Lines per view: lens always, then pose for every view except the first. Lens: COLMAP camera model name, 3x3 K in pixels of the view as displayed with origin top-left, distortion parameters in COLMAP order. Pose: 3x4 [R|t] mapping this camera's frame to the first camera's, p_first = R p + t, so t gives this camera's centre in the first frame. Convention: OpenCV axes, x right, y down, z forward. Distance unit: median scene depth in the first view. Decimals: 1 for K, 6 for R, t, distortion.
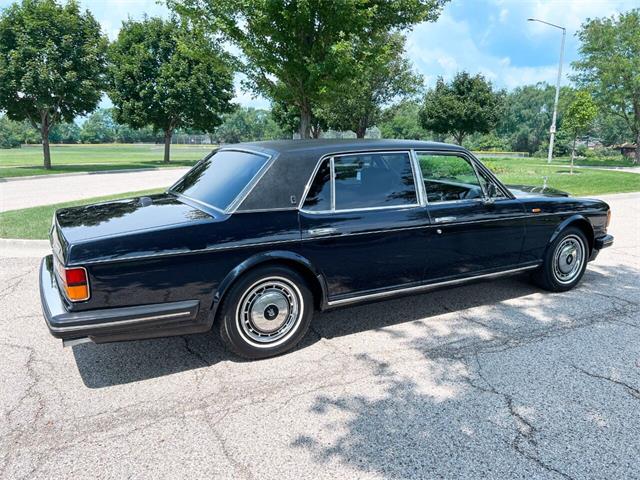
lens RADIAL K [[489.5, 0, 320.2], [0, 489.5, 241.6], [0, 0, 1]] dist [0.048553, -0.054668]
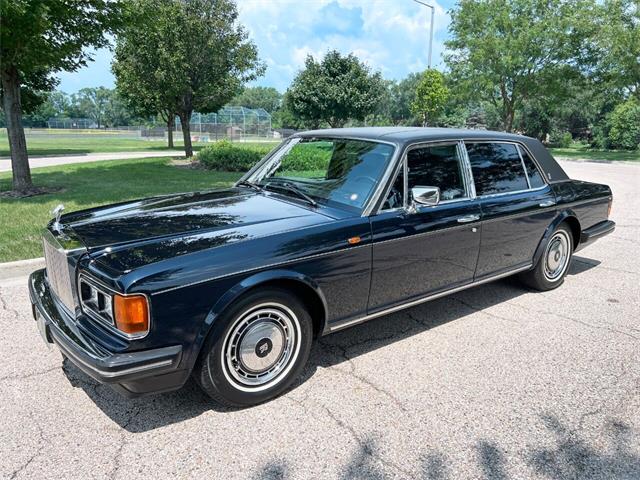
lens RADIAL K [[489.5, 0, 320.2], [0, 489.5, 241.6], [0, 0, 1]] dist [0.048553, -0.054668]
pose [[0.983272, -0.037932, 0.178149, 0.100286], [0.032853, 0.998968, 0.031376, -0.022538], [-0.179155, -0.024998, 0.983503, 0.107993]]
